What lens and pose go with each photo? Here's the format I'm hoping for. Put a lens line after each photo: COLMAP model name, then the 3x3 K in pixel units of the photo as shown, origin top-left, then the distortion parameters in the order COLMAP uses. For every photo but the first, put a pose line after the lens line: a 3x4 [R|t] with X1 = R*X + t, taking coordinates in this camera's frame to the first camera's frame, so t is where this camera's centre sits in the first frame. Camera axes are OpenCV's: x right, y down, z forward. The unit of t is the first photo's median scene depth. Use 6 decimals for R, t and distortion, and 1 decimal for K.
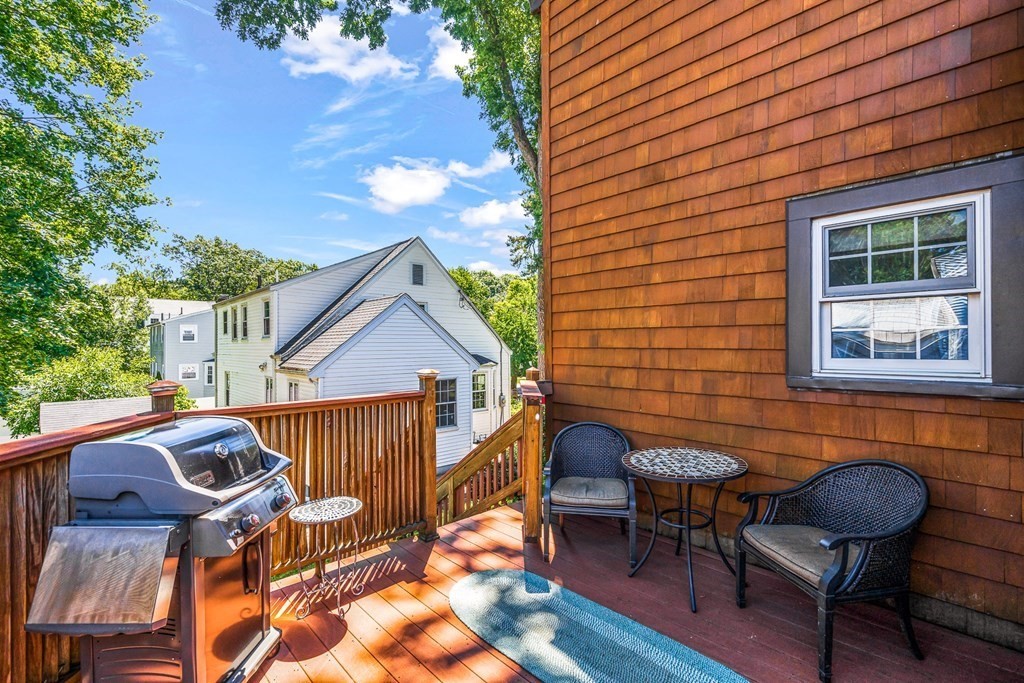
lens RADIAL K [[468.7, 0, 505.2], [0, 468.7, 337.4], [0, 0, 1]] dist [-0.001785, 0.001516]
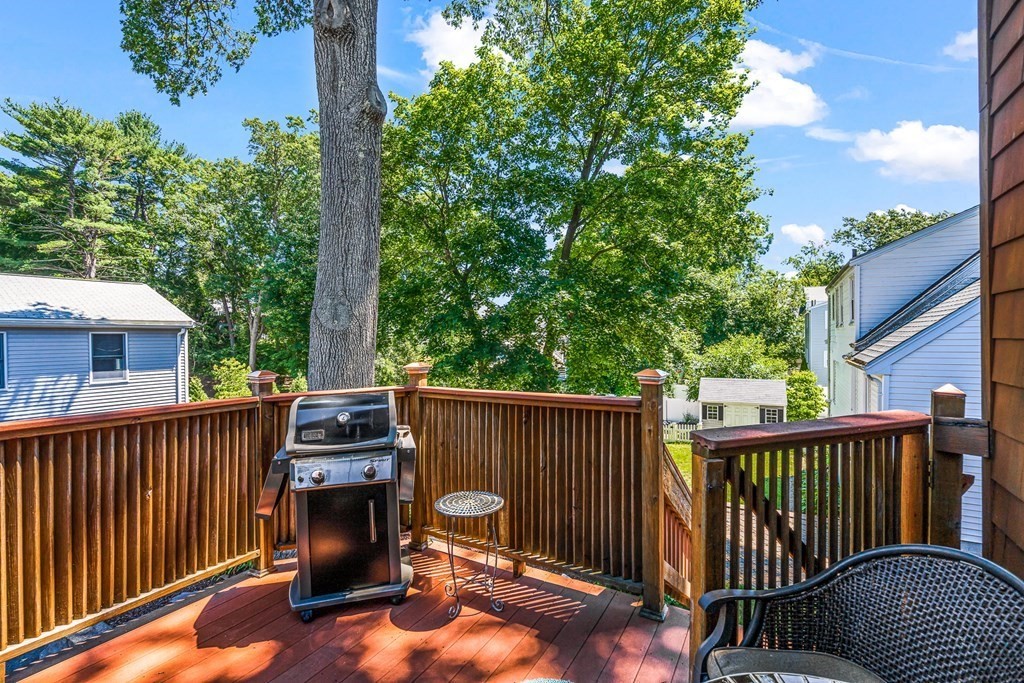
lens RADIAL K [[464.1, 0, 506.3], [0, 464.1, 346.9], [0, 0, 1]] dist [-0.002008, -0.000012]
pose [[0.280442, 0.024586, -0.959556, 0.121905], [0.023171, 0.999207, 0.032374, 0.002892], [0.959591, -0.031313, 0.279650, 0.178096]]
